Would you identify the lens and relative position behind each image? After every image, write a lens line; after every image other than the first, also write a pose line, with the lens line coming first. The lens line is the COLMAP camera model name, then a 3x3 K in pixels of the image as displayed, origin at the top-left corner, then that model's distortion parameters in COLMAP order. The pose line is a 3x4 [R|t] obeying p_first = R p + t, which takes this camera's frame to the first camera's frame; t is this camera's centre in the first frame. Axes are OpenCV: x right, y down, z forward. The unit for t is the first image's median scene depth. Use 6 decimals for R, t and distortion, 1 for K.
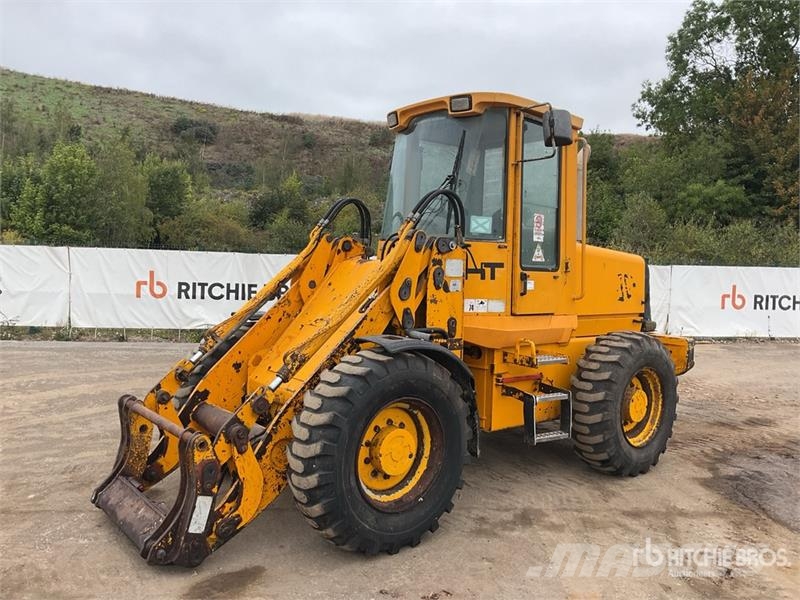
lens RADIAL K [[639.8, 0, 402.6], [0, 639.8, 310.7], [0, 0, 1]] dist [0.090492, -0.172073]
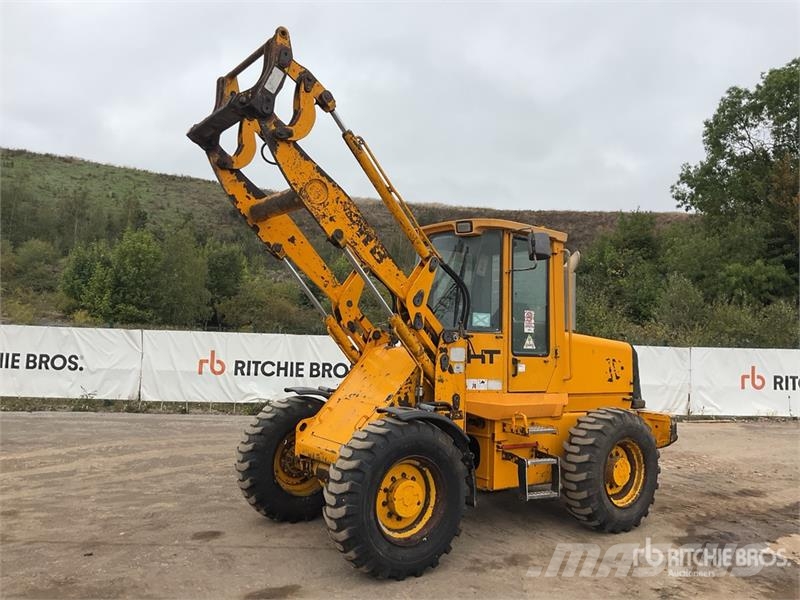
lens RADIAL K [[640.0, 0, 407.6], [0, 640.0, 297.7], [0, 0, 1]] dist [0.027854, -0.011494]
pose [[0.997995, -0.000583, -0.063293, 0.037346], [-0.008165, 0.990417, -0.137866, -0.001339], [0.062767, 0.138106, 0.988427, -0.167703]]
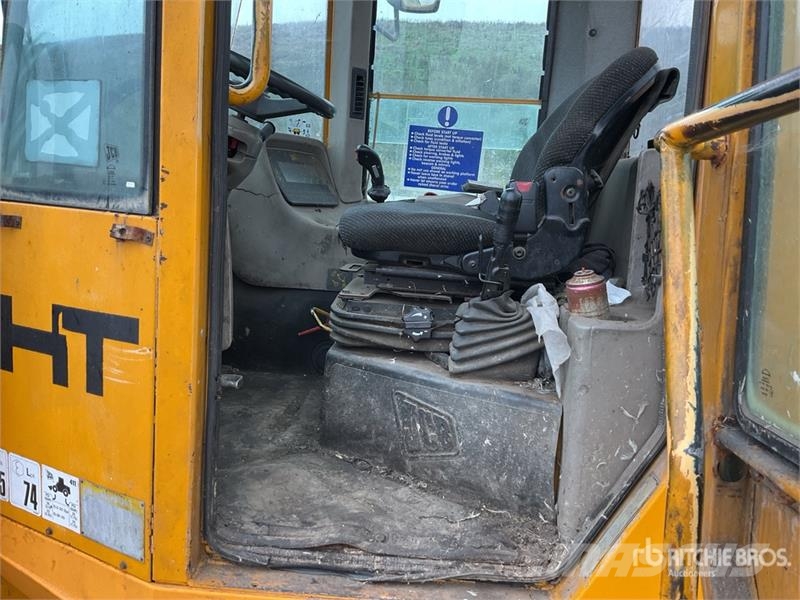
lens RADIAL K [[657.2, 0, 397.4], [0, 657.2, 297.5], [0, 0, 1]] dist [0.096088, -0.193821]
pose [[0.706427, 0.126389, -0.696409, 0.229702], [-0.087275, 0.991973, 0.091499, -0.069382], [0.702384, -0.003859, 0.711788, 0.597799]]
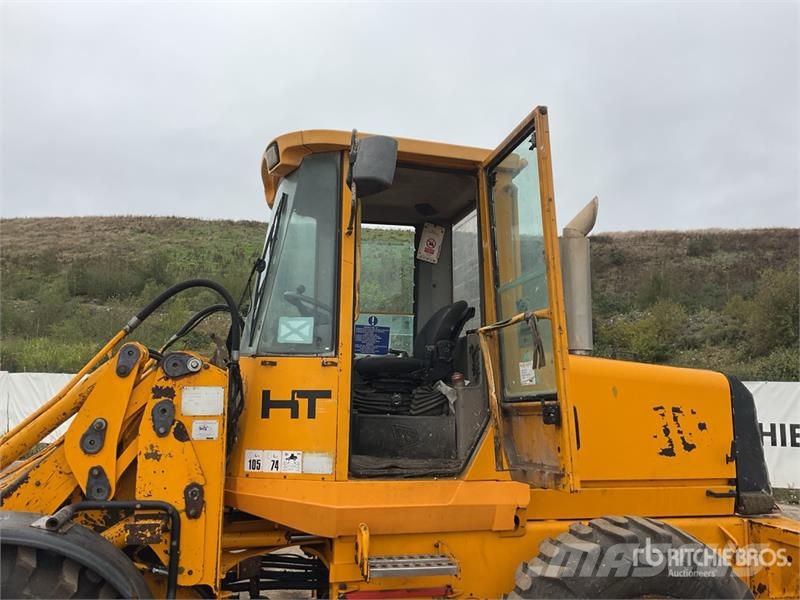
lens RADIAL K [[652.0, 0, 400.7], [0, 652.0, 303.6], [0, 0, 1]] dist [0.095994, -0.197468]
pose [[0.889111, -0.070498, -0.452229, 0.329199], [-0.020109, 0.981095, -0.192479, -0.024290], [0.457249, 0.180229, 0.870885, 0.311147]]
